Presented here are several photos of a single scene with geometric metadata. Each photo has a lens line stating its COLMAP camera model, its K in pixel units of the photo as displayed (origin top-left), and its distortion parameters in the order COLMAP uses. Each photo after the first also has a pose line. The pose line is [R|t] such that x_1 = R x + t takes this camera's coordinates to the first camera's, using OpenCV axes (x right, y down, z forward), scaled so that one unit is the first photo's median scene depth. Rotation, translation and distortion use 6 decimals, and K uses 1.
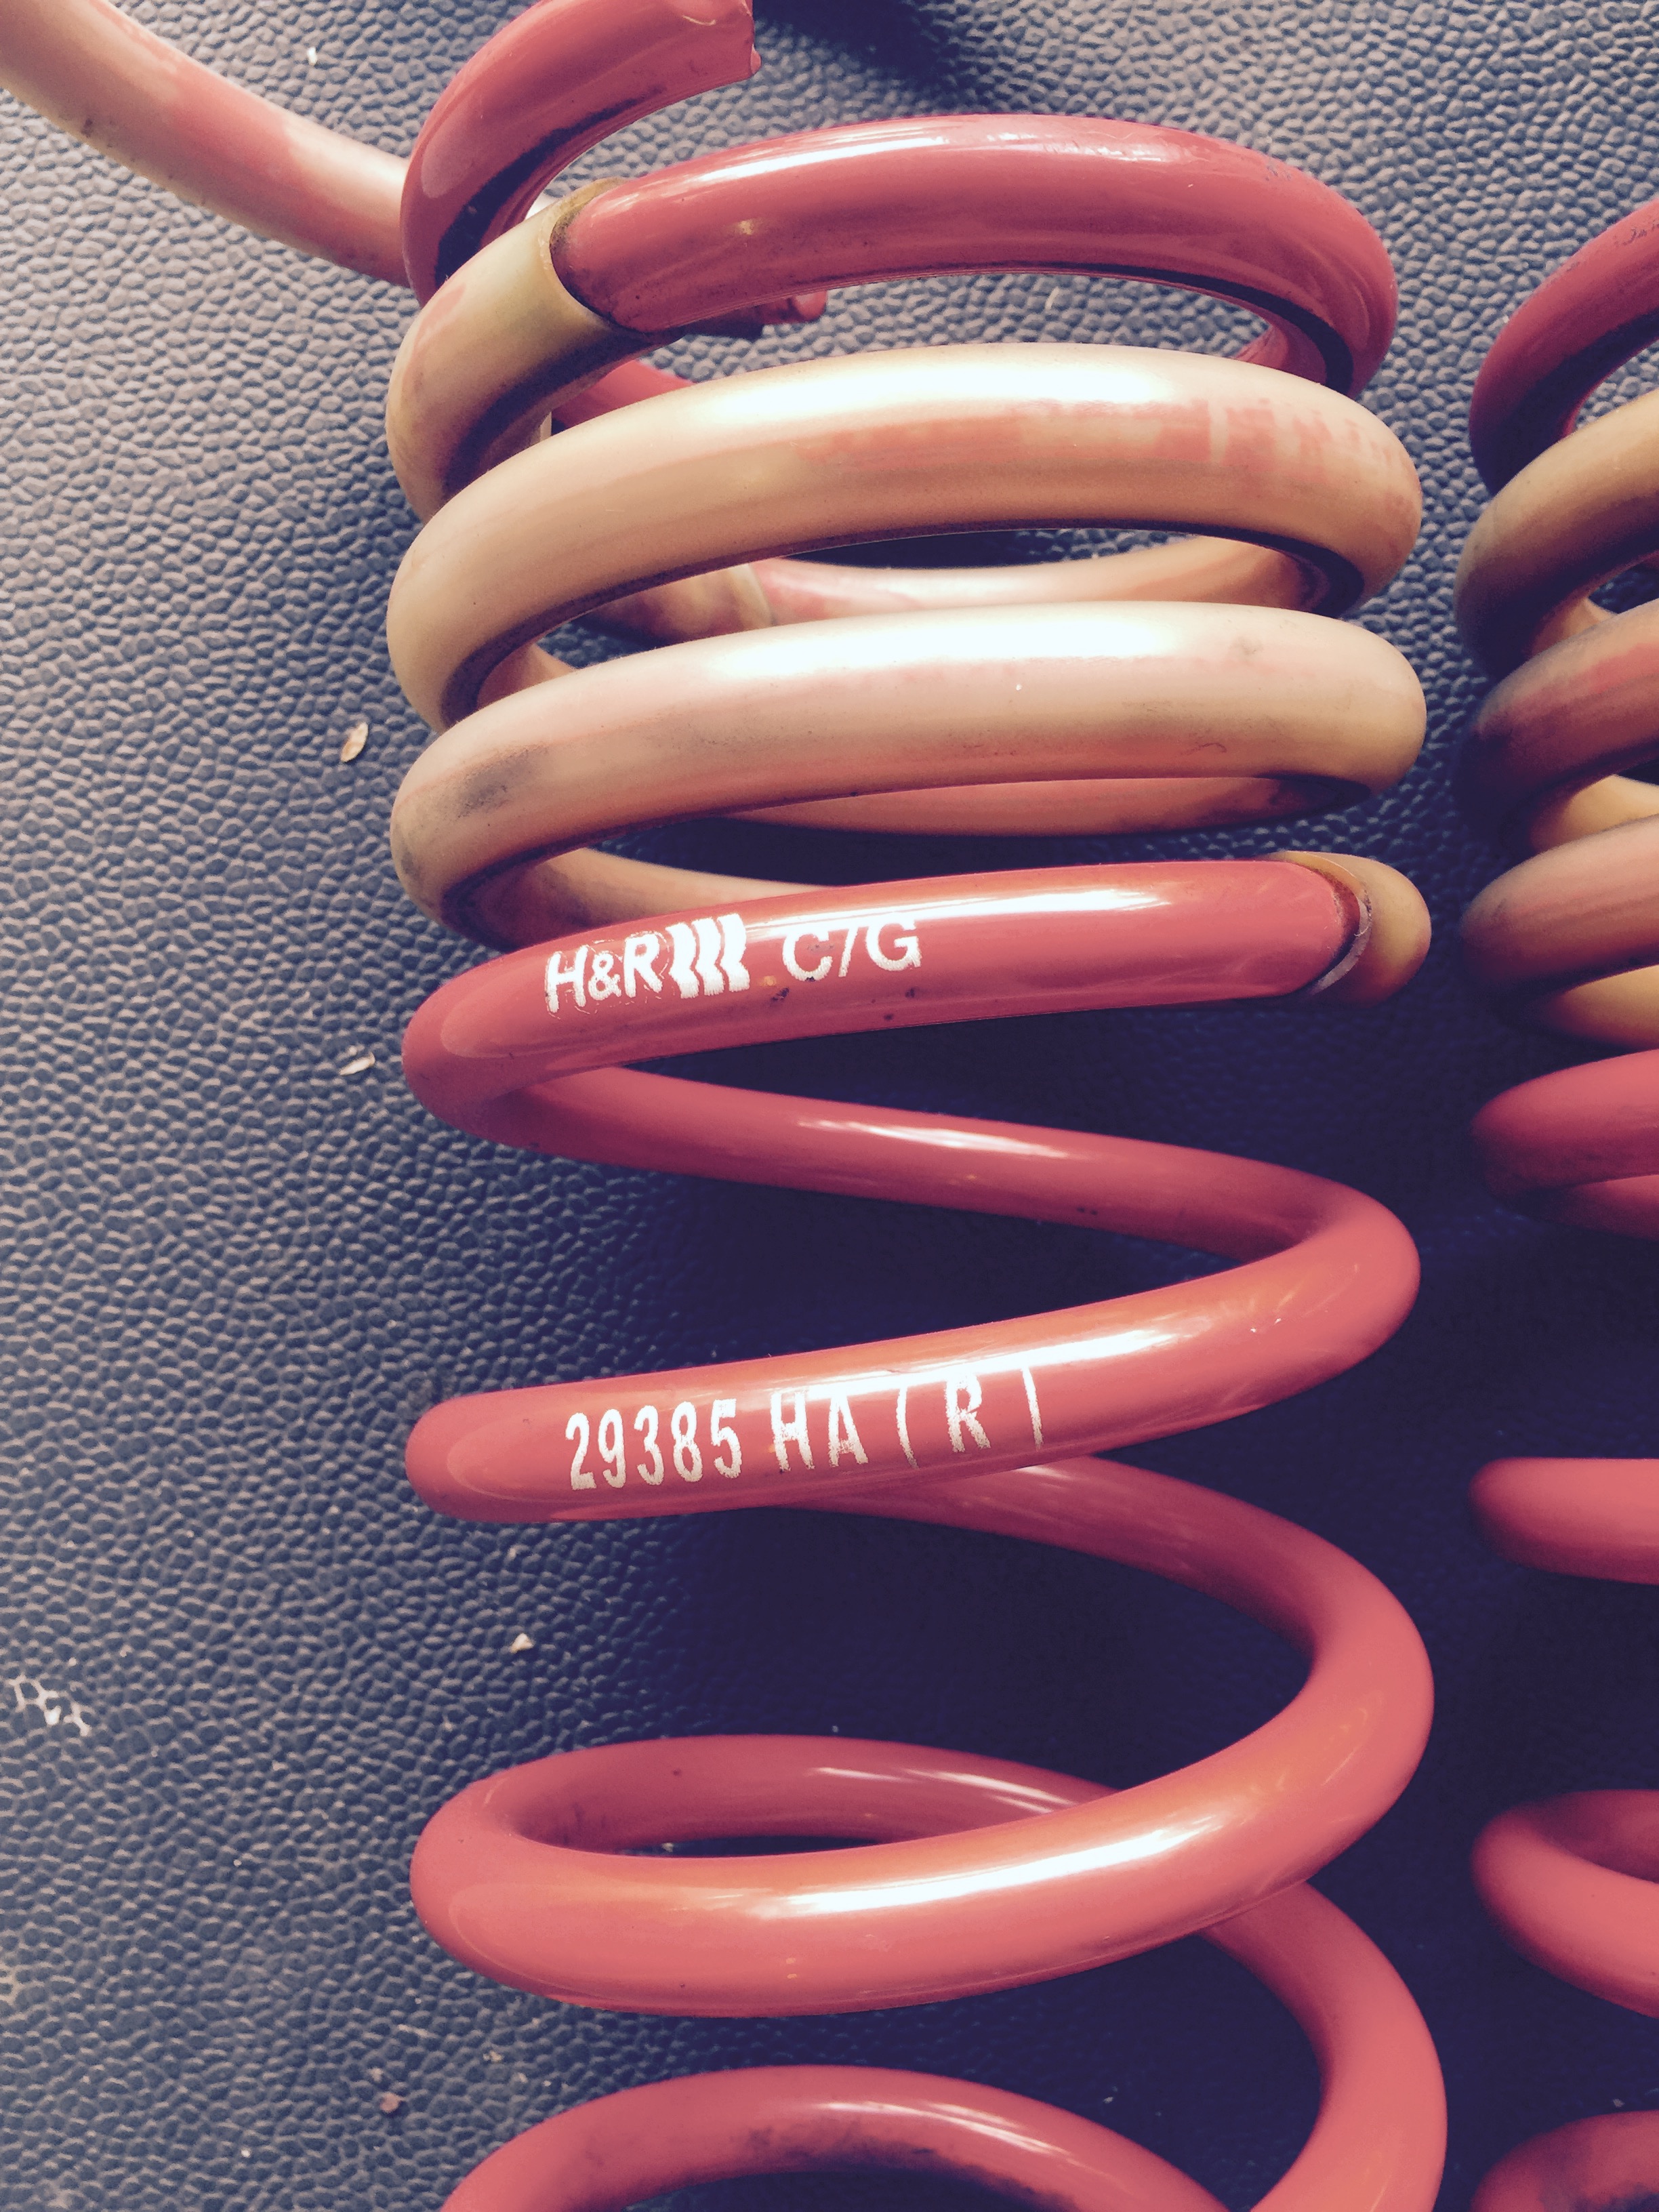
lens RADIAL K [[1993.7, 0, 841.5], [0, 1993.7, 1108.4], [0, 0, 1]] dist [0.044318, -0.084206]
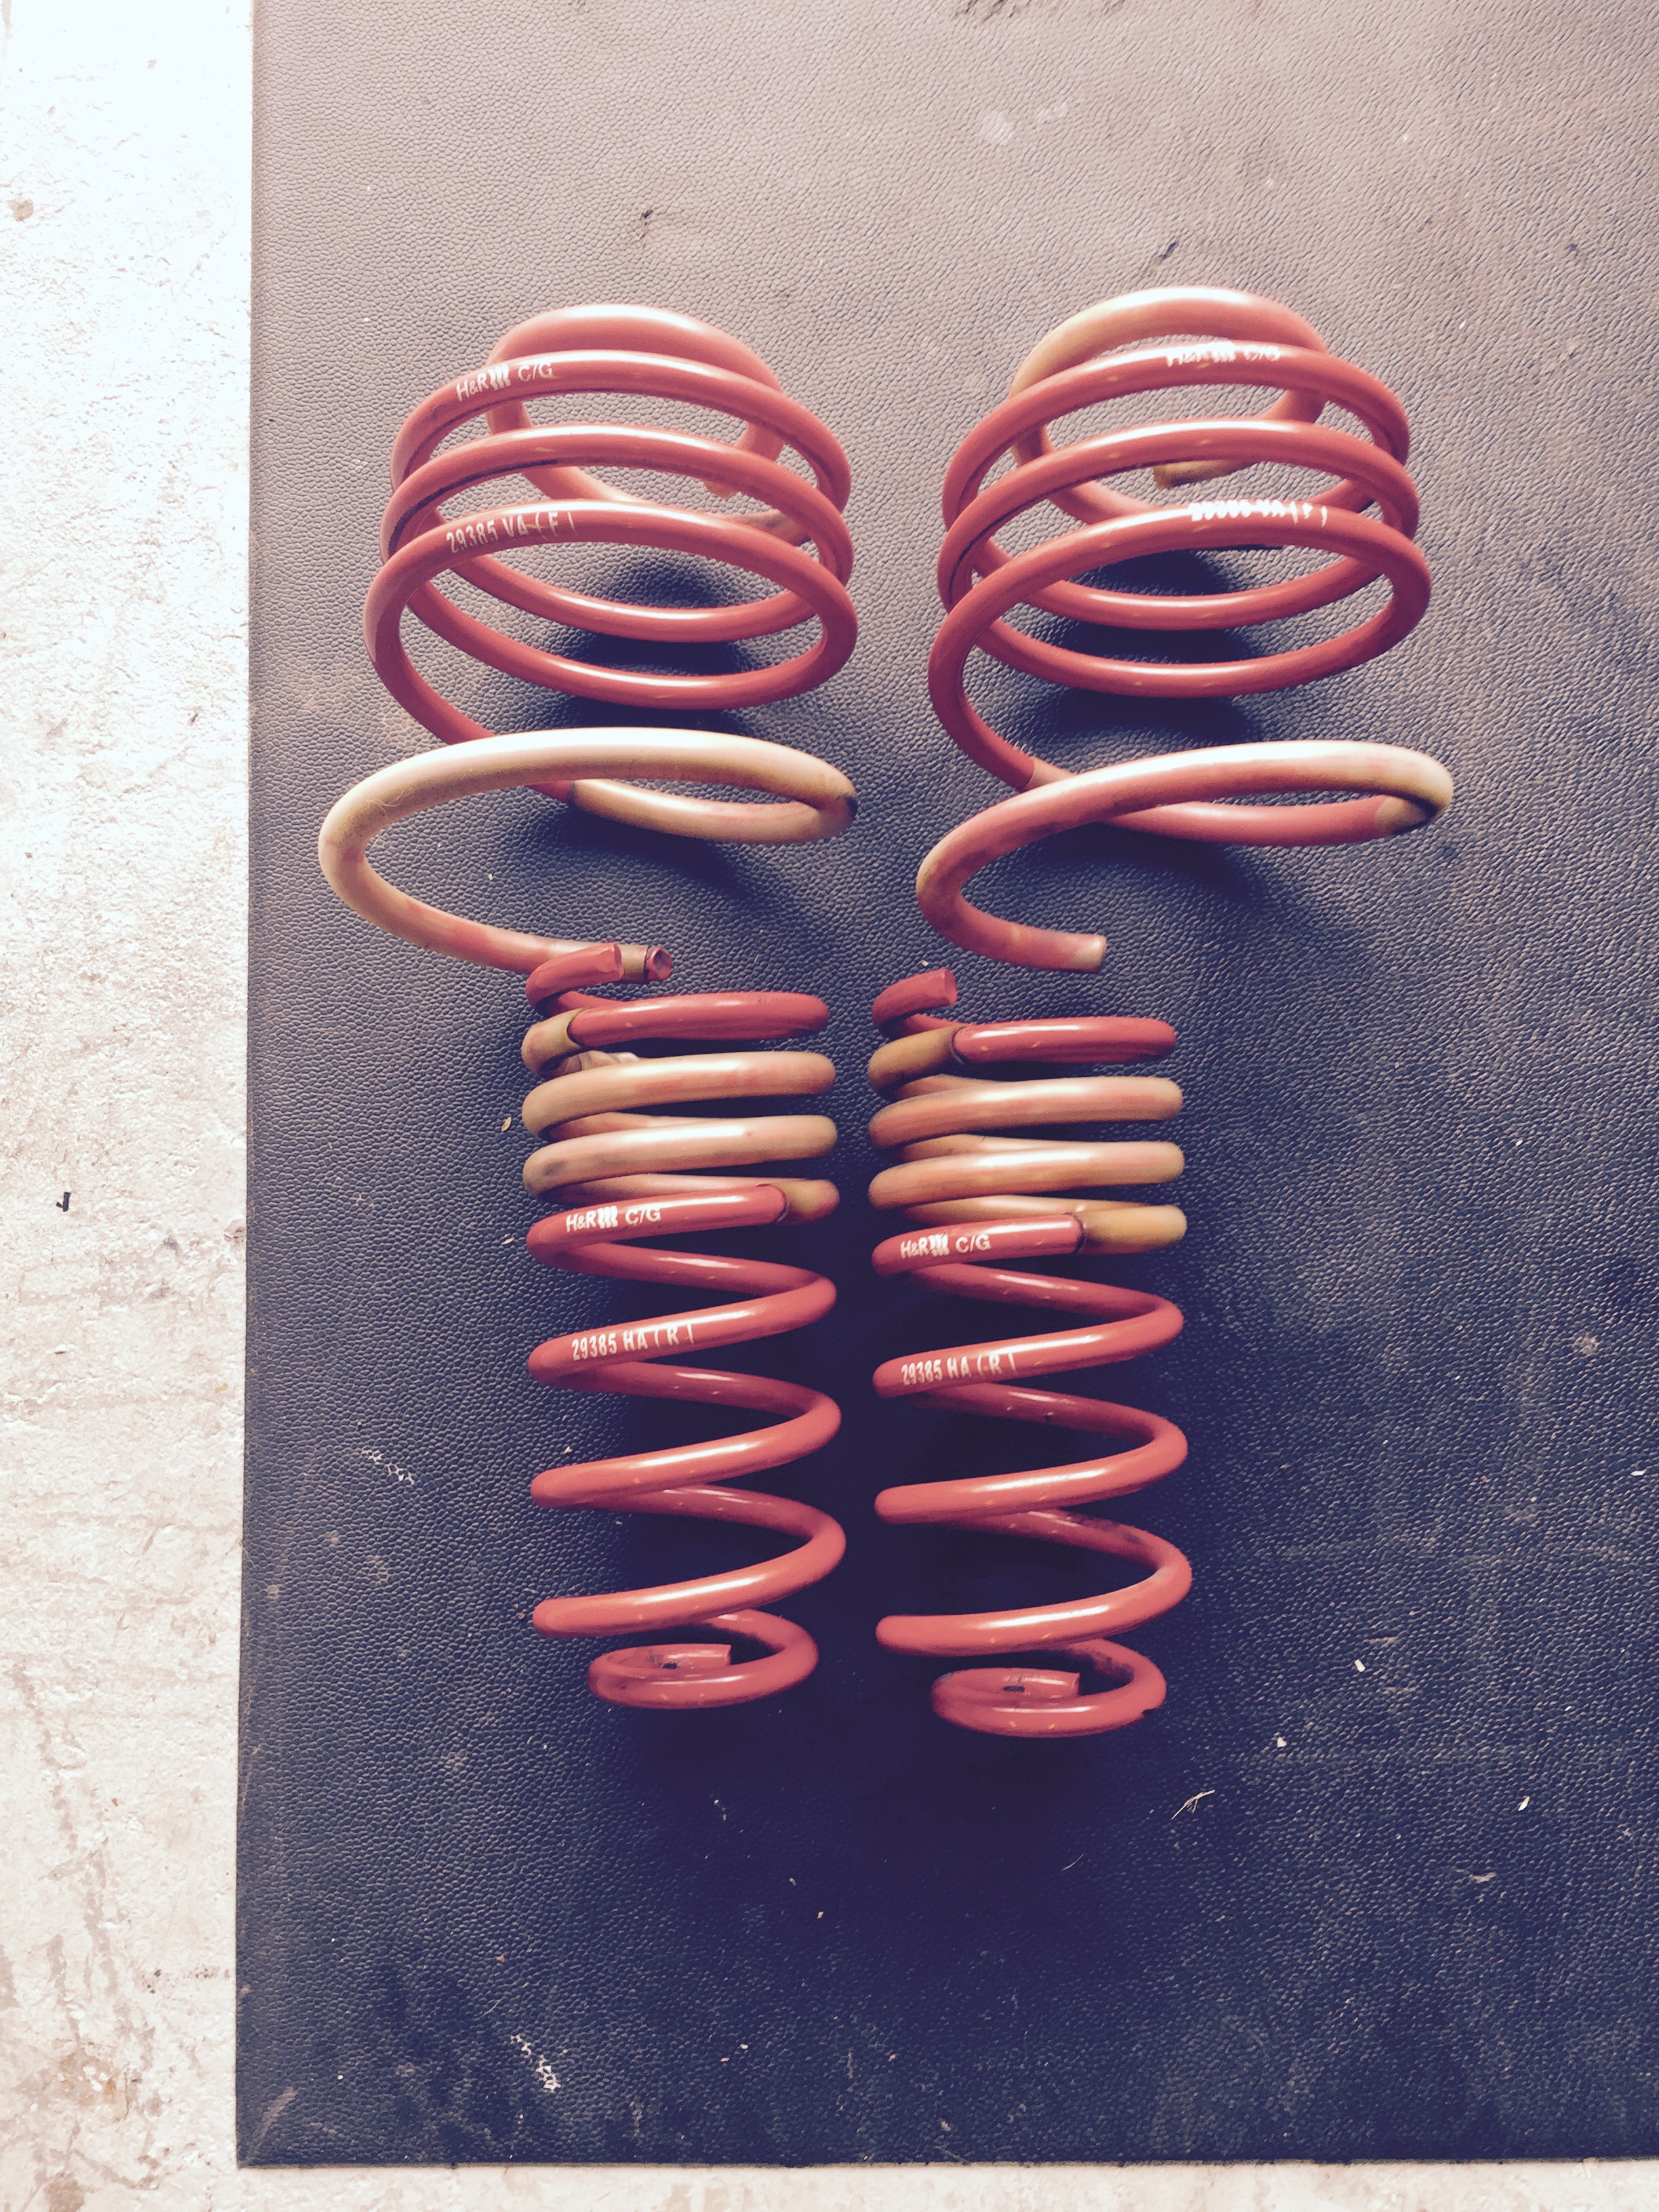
lens RADIAL K [[1993.7, 0, 820.6], [0, 1993.7, 1100.0], [0, 0, 1]] dist [0.044318, -0.084206]
pose [[0.998391, -0.018802, -0.053494, 0.458206], [0.015147, 0.997574, -0.067942, -0.029569], [0.054641, 0.067022, 0.996254, -2.337057]]
